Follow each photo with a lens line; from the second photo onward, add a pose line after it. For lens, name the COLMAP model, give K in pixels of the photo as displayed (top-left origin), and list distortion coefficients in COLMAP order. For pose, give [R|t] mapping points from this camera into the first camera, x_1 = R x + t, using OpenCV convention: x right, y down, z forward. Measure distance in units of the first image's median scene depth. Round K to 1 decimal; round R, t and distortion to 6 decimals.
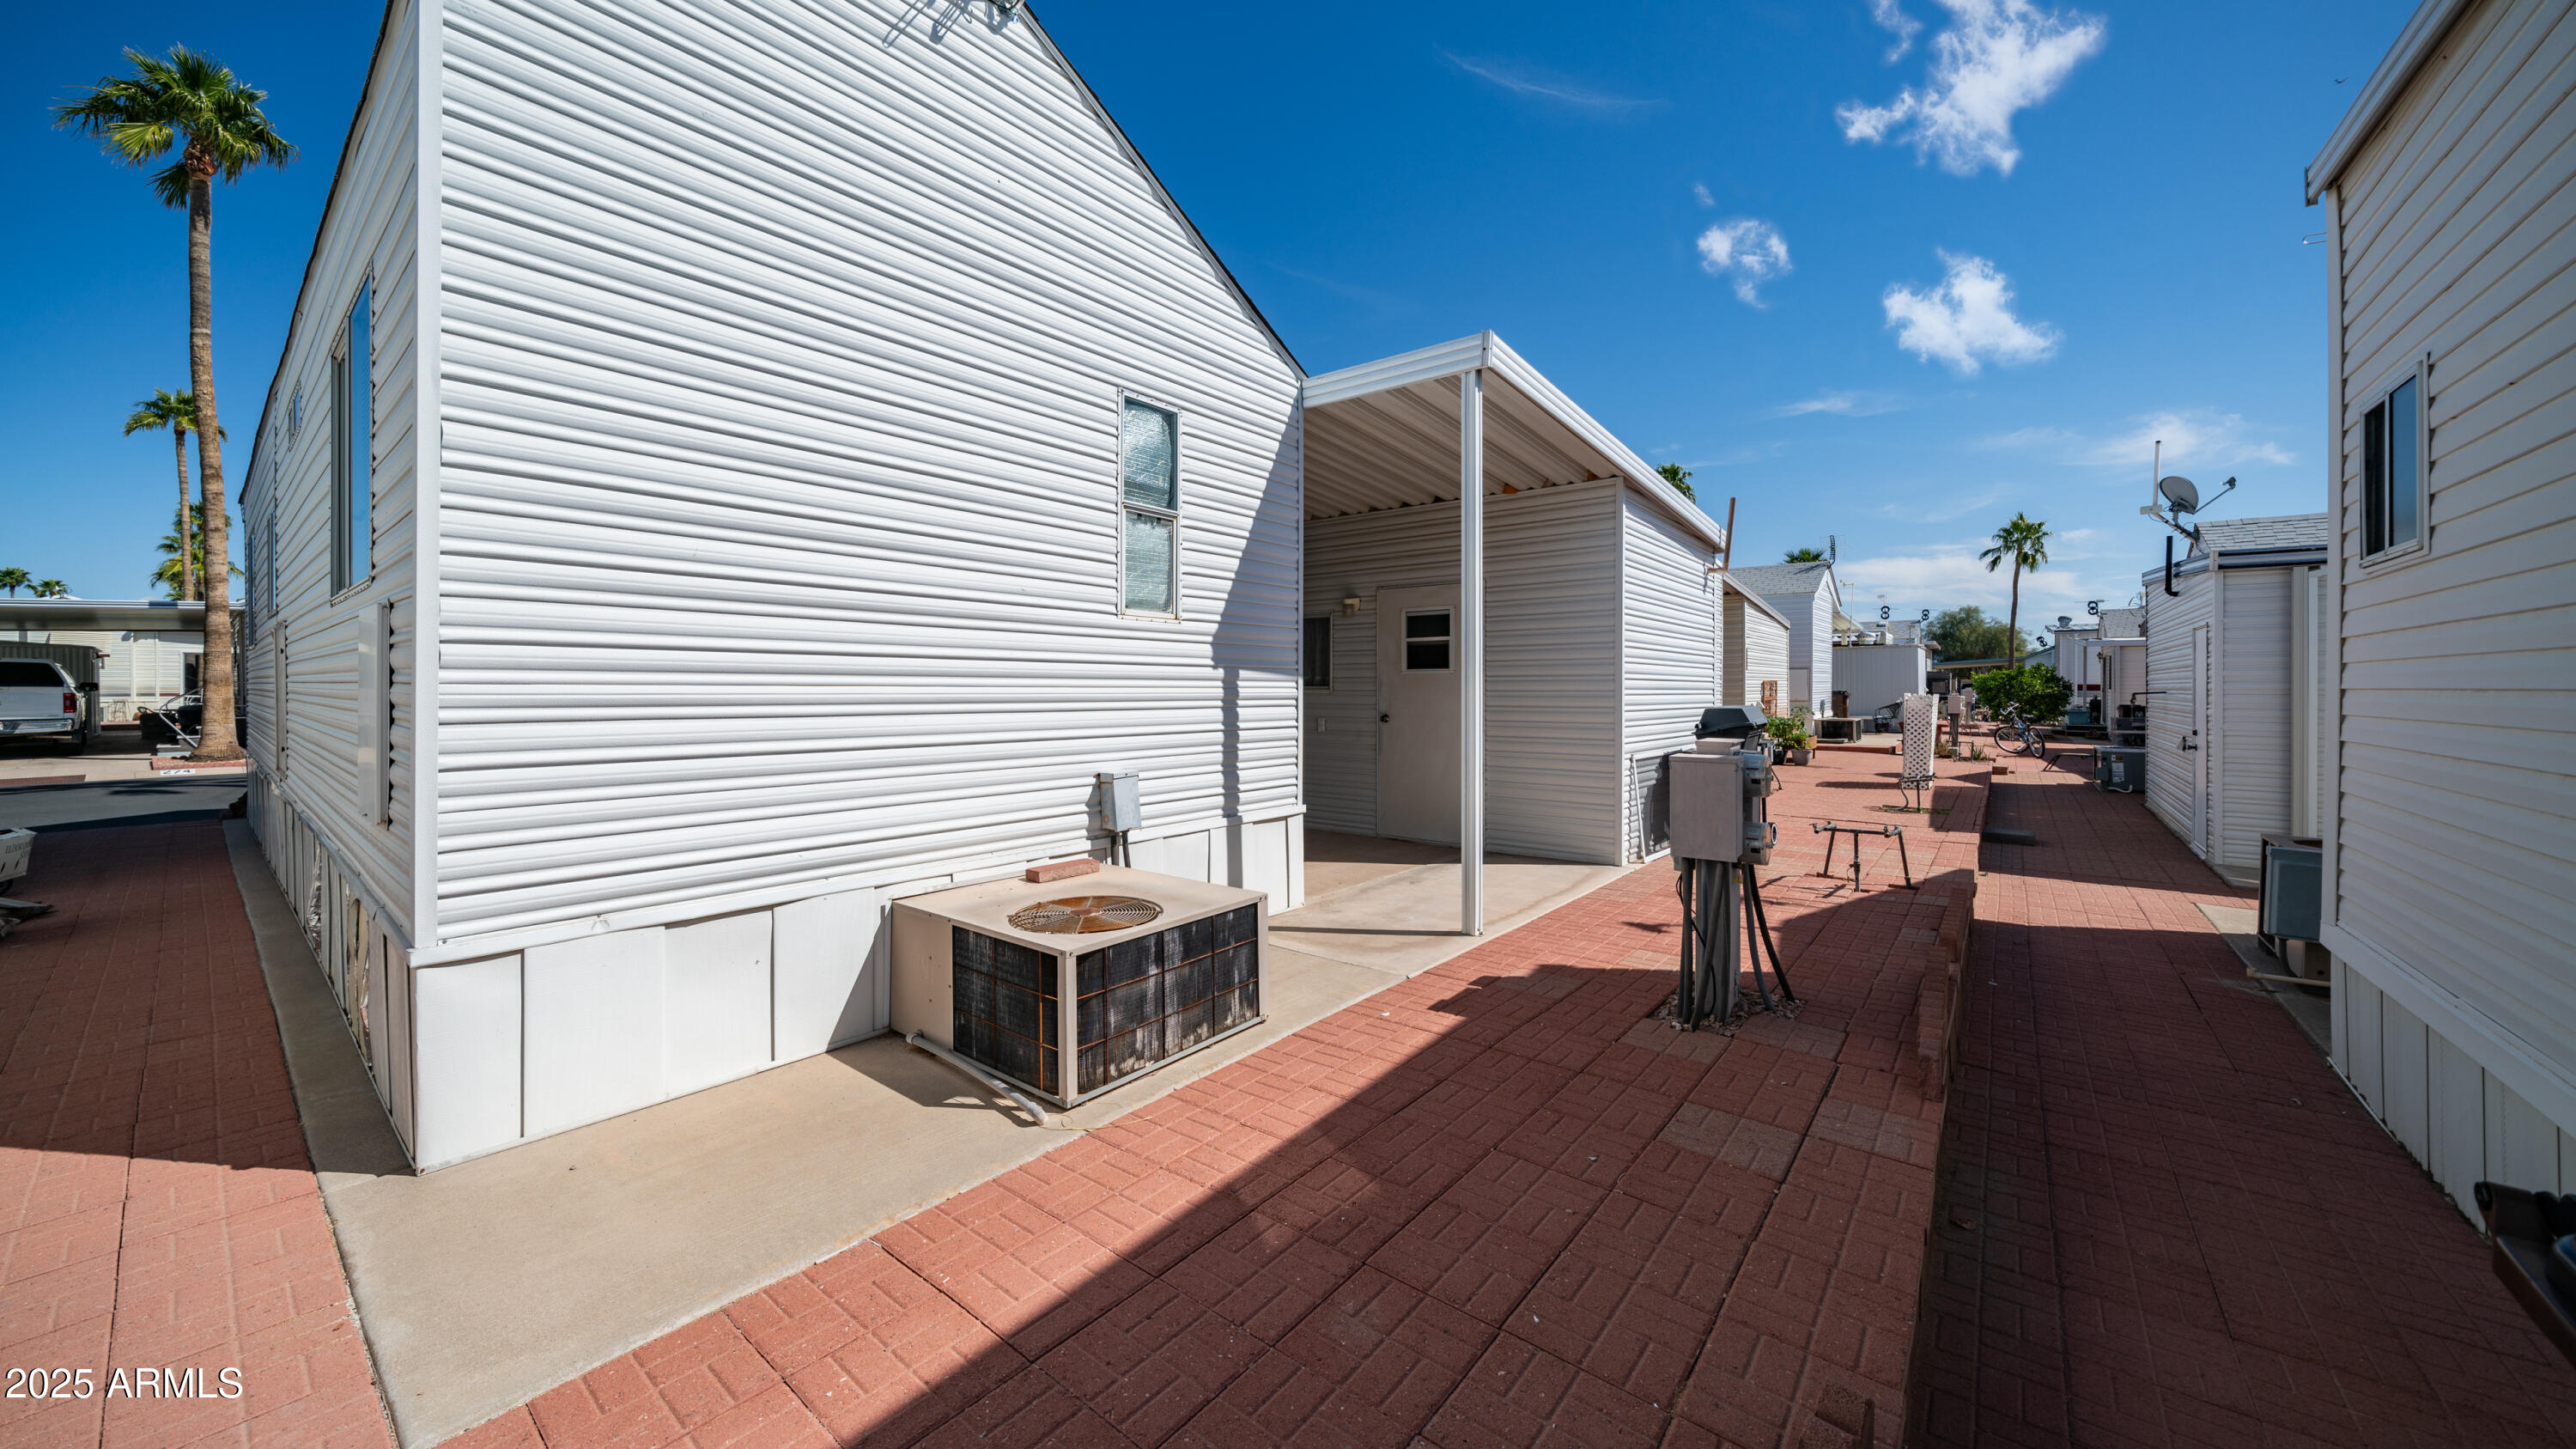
lens RADIAL K [[894.0, 0, 1220.3], [0, 894.0, 684.1], [0, 0, 1]] dist [-0.009733, 0.000734]
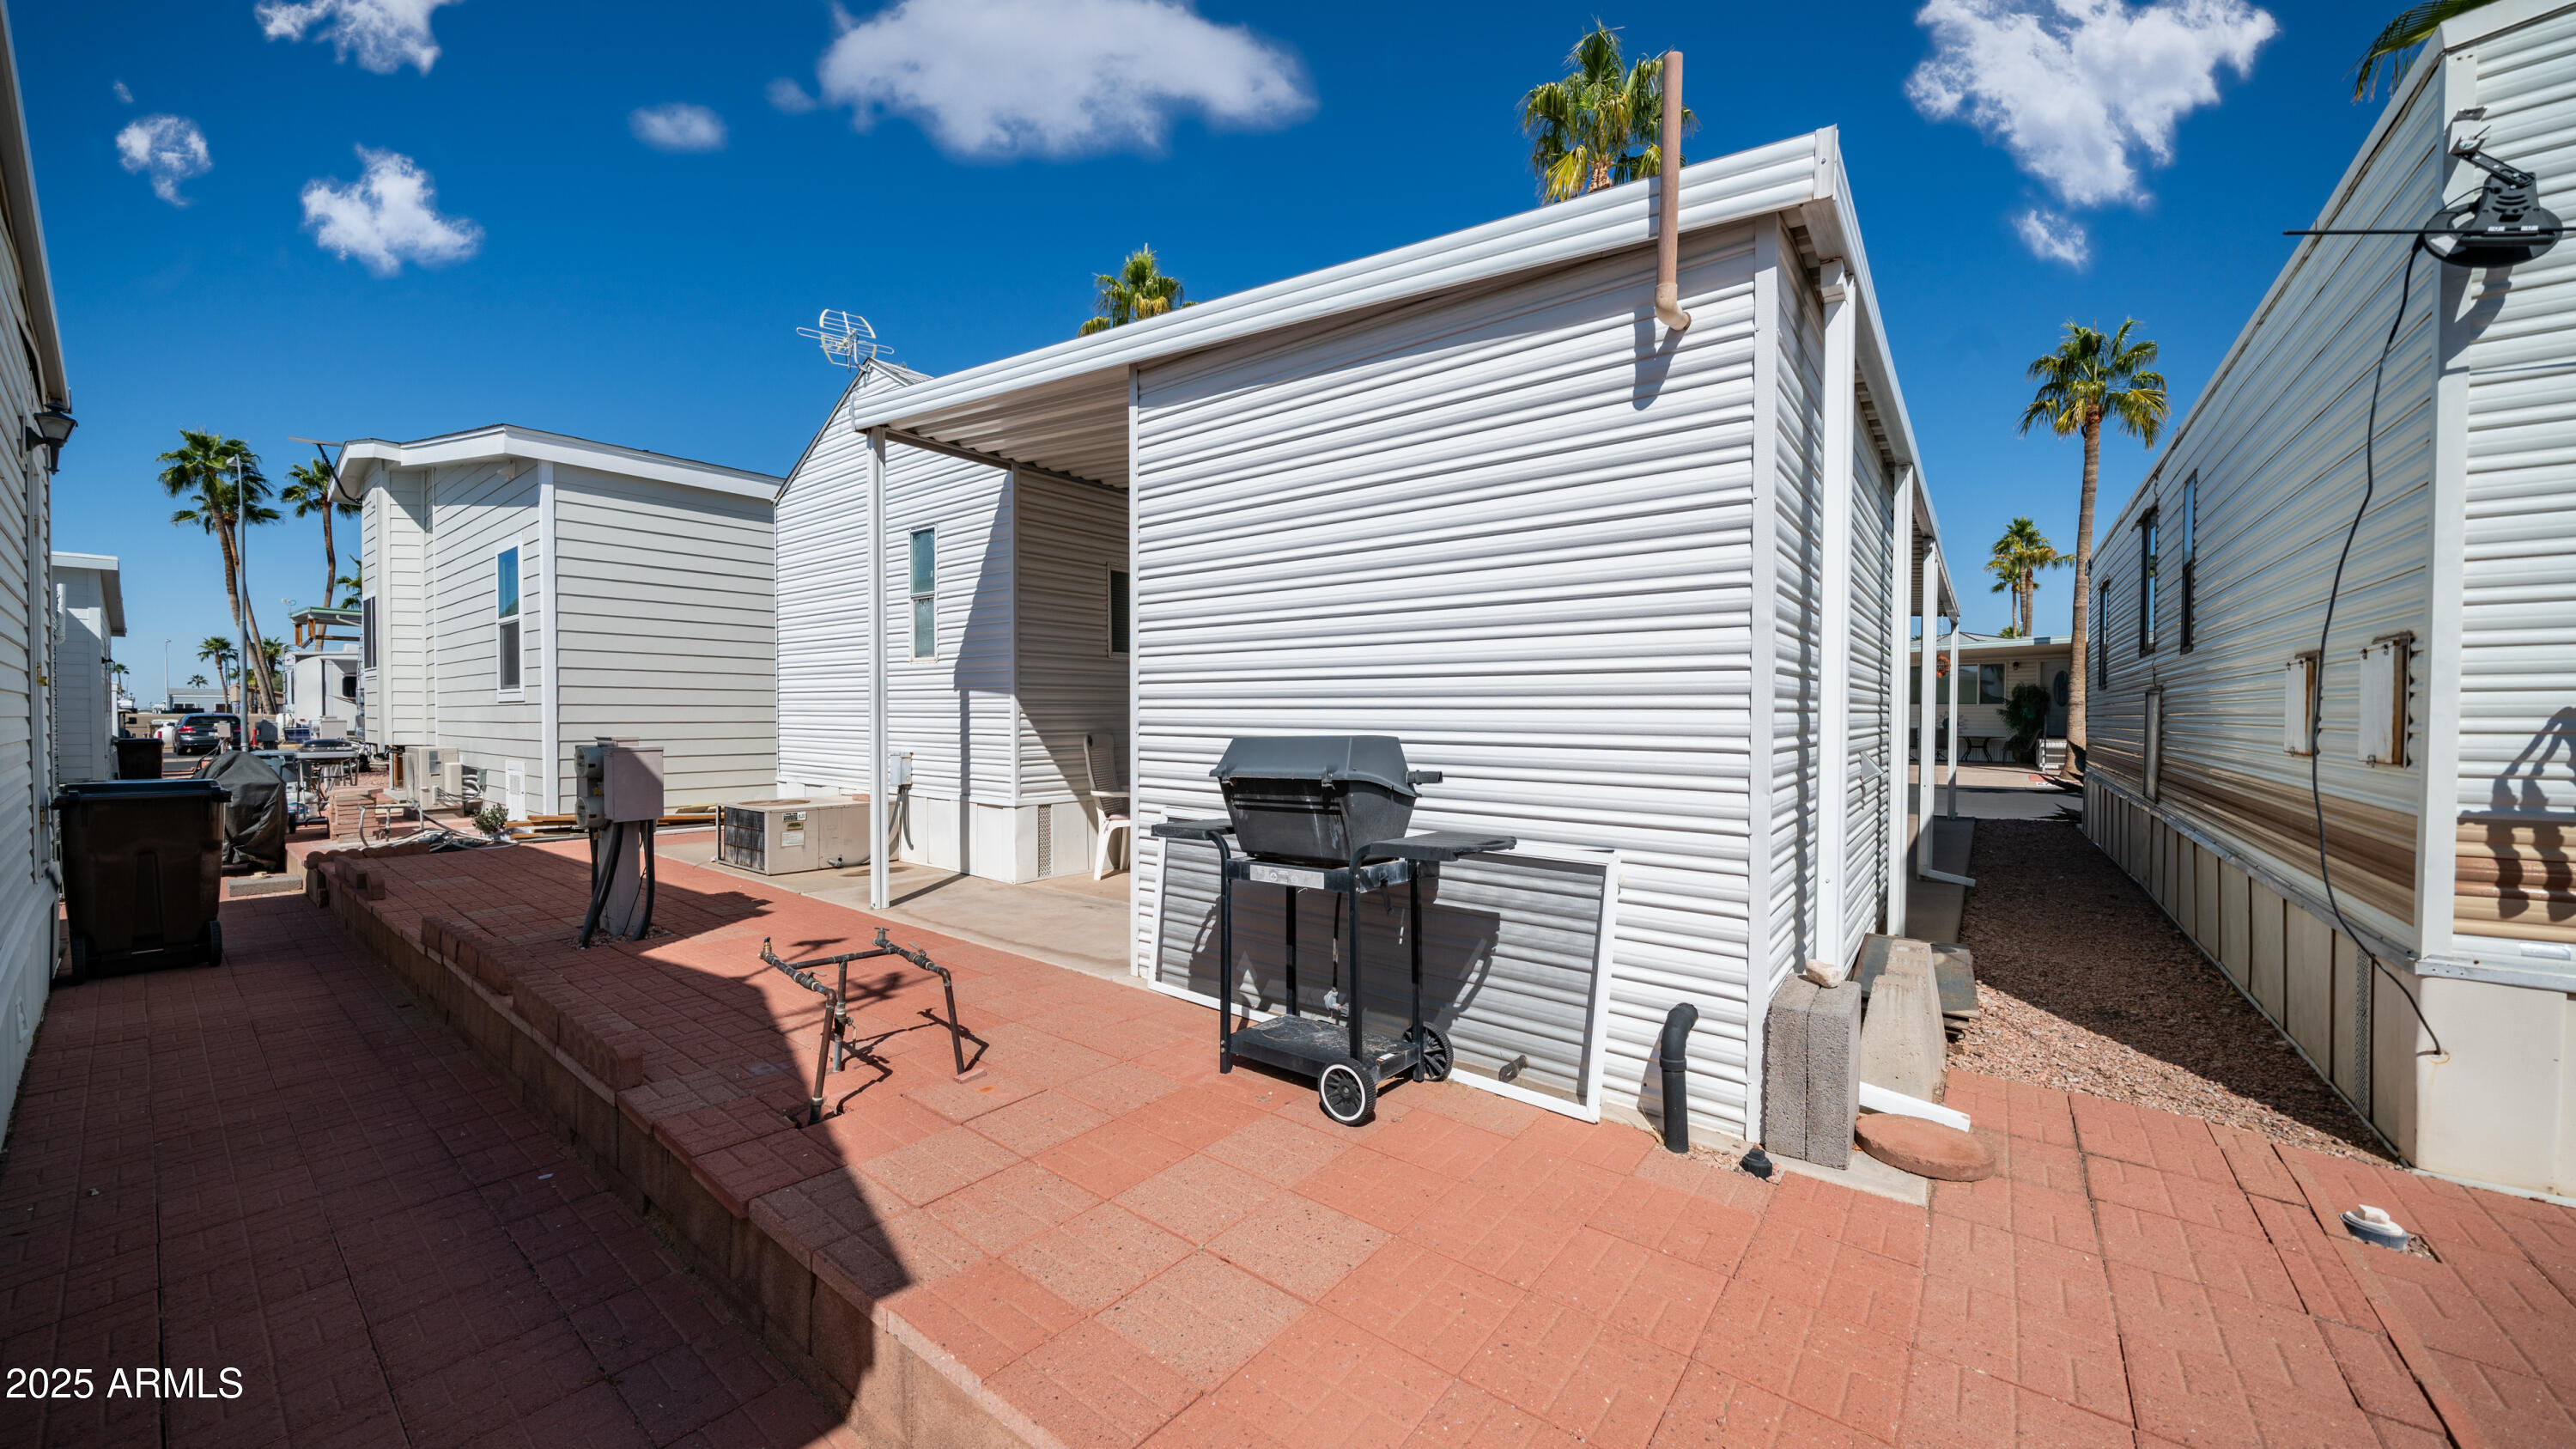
lens RADIAL K [[894.0, 0, 1270.7], [0, 894.0, 727.7], [0, 0, 1]] dist [-0.009733, 0.000734]
pose [[0.063540, 0.003463, -0.997973, 1.468777], [-0.003220, 0.999989, 0.003265, 0.036333], [0.997974, 0.003006, 0.063550, 1.418983]]
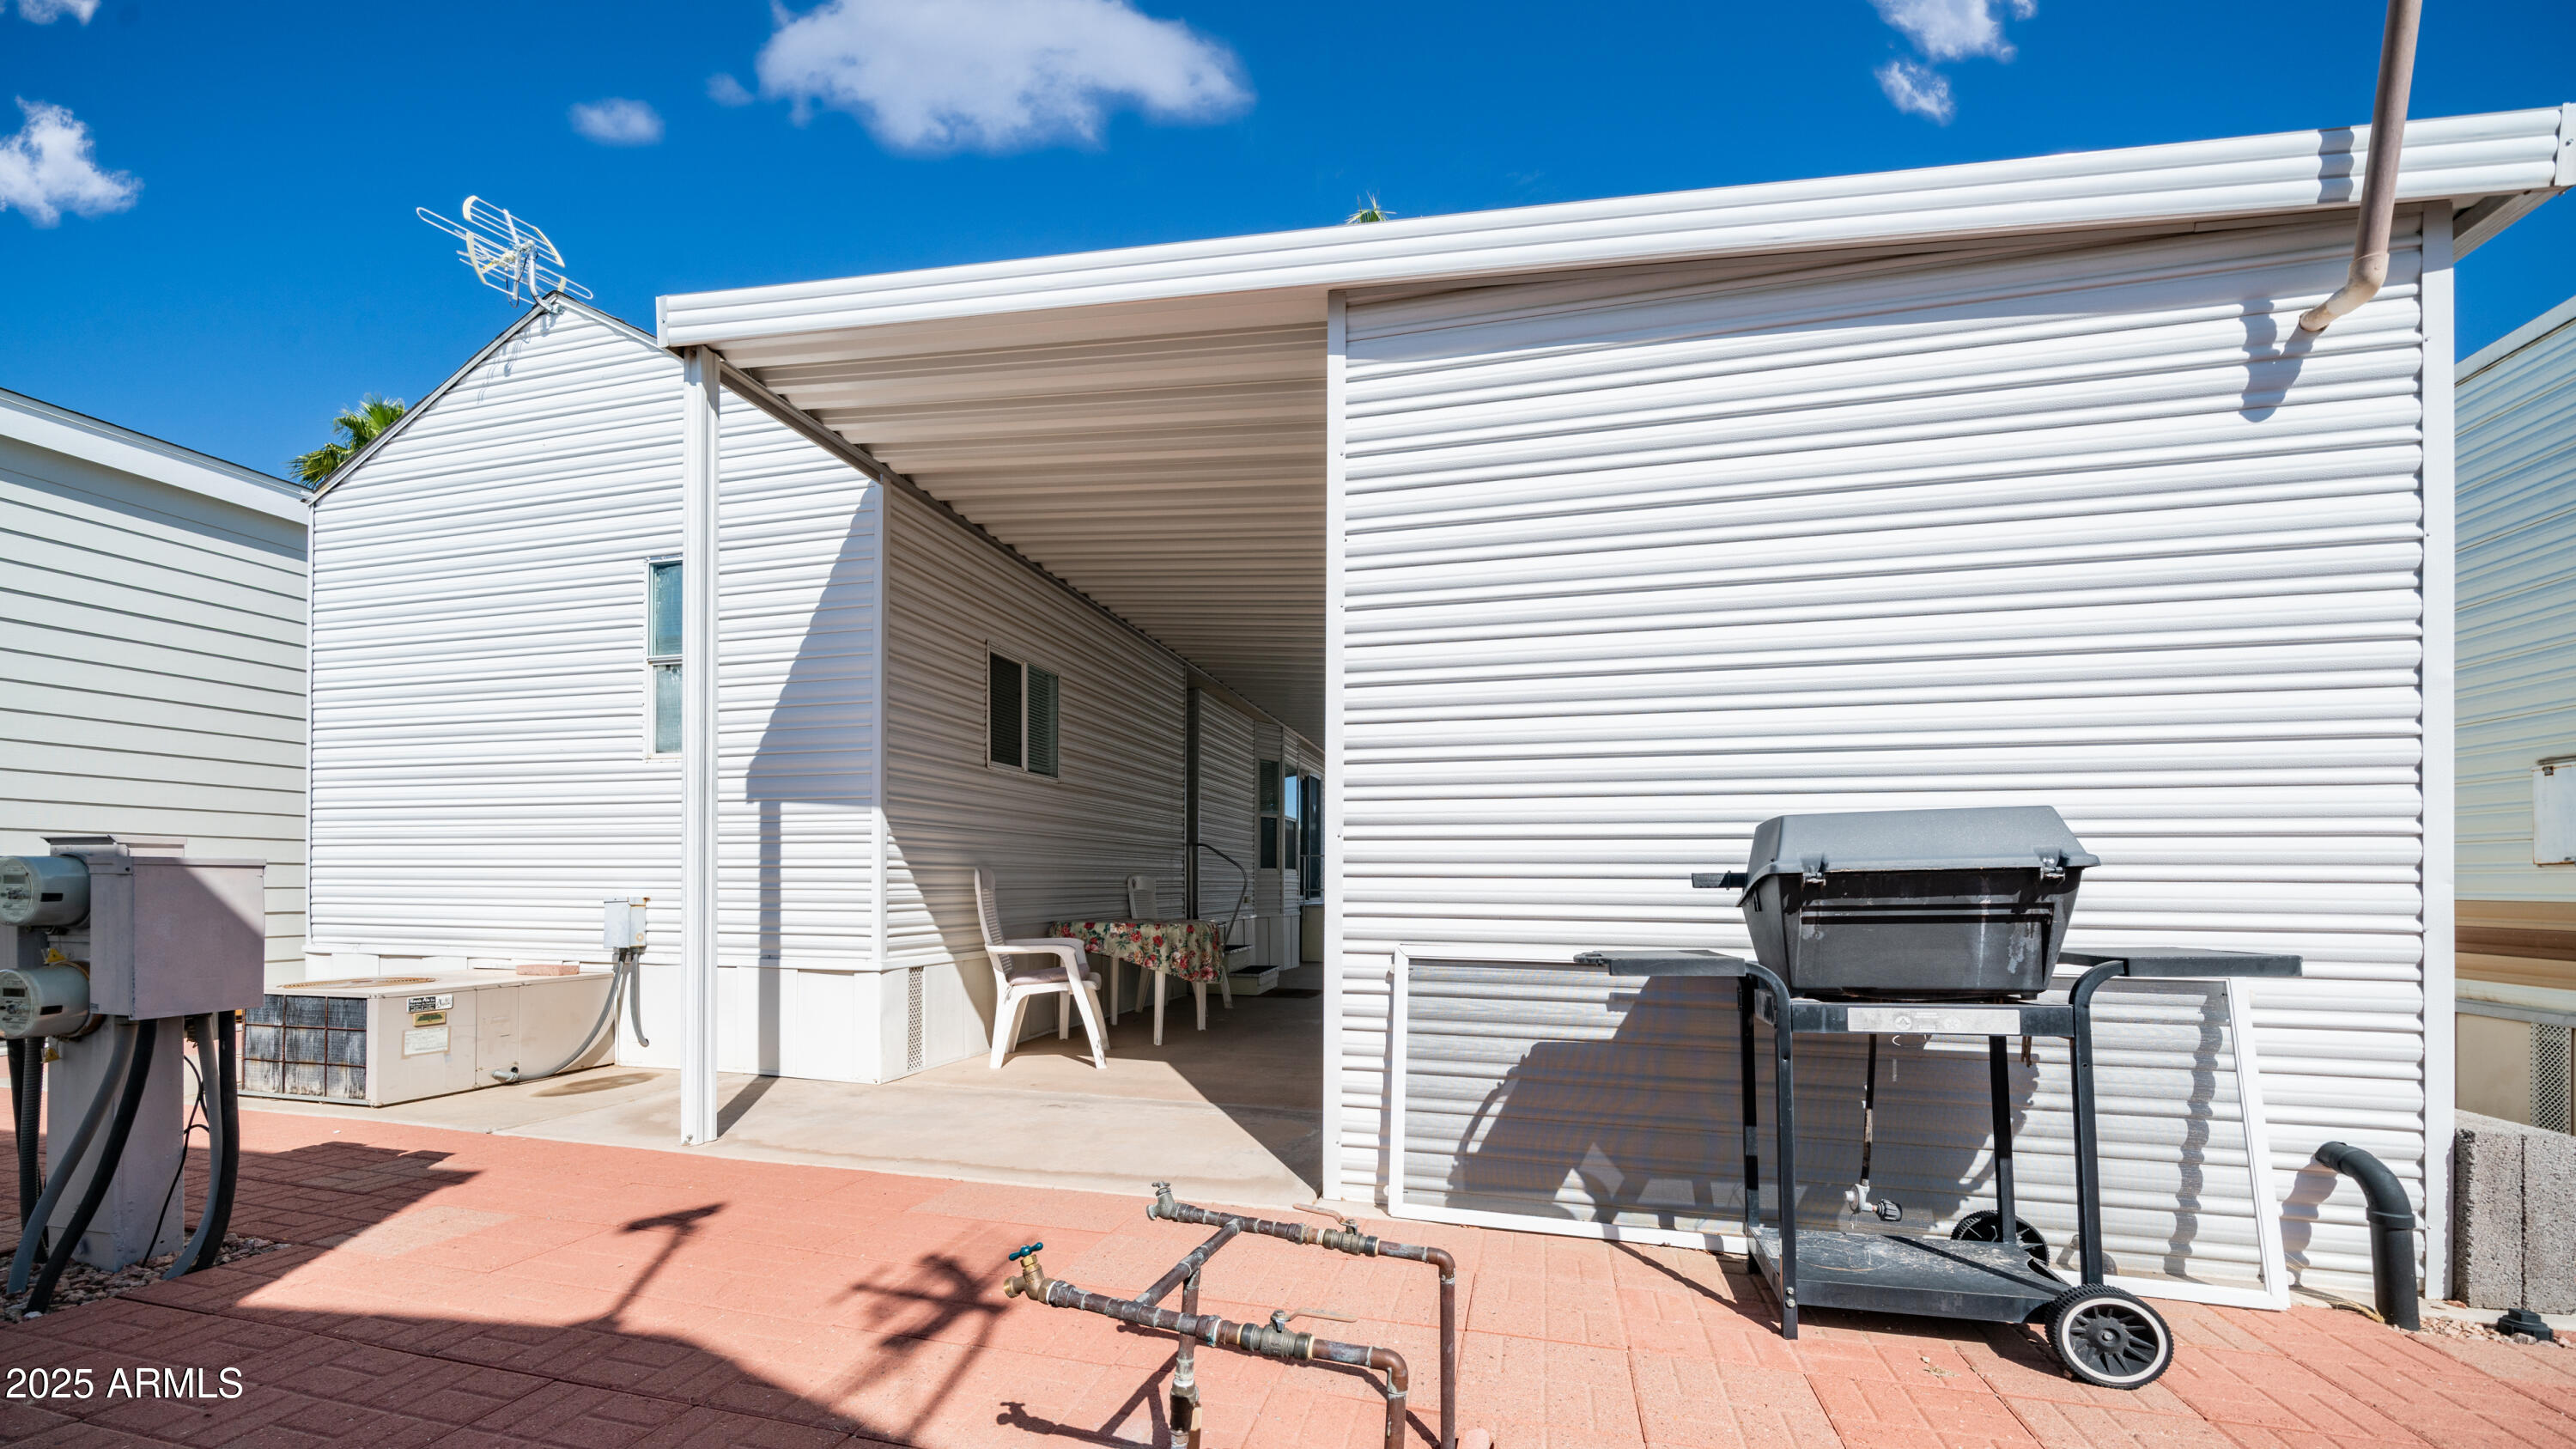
lens RADIAL K [[894.0, 0, 1328.9], [0, 894.0, 878.7], [0, 0, 1]] dist [-0.009733, 0.000734]
pose [[0.475991, -0.011069, -0.879381, 1.138925], [-0.004410, 0.999878, -0.014973, 0.076707], [0.879439, 0.011005, 0.475884, 1.094990]]
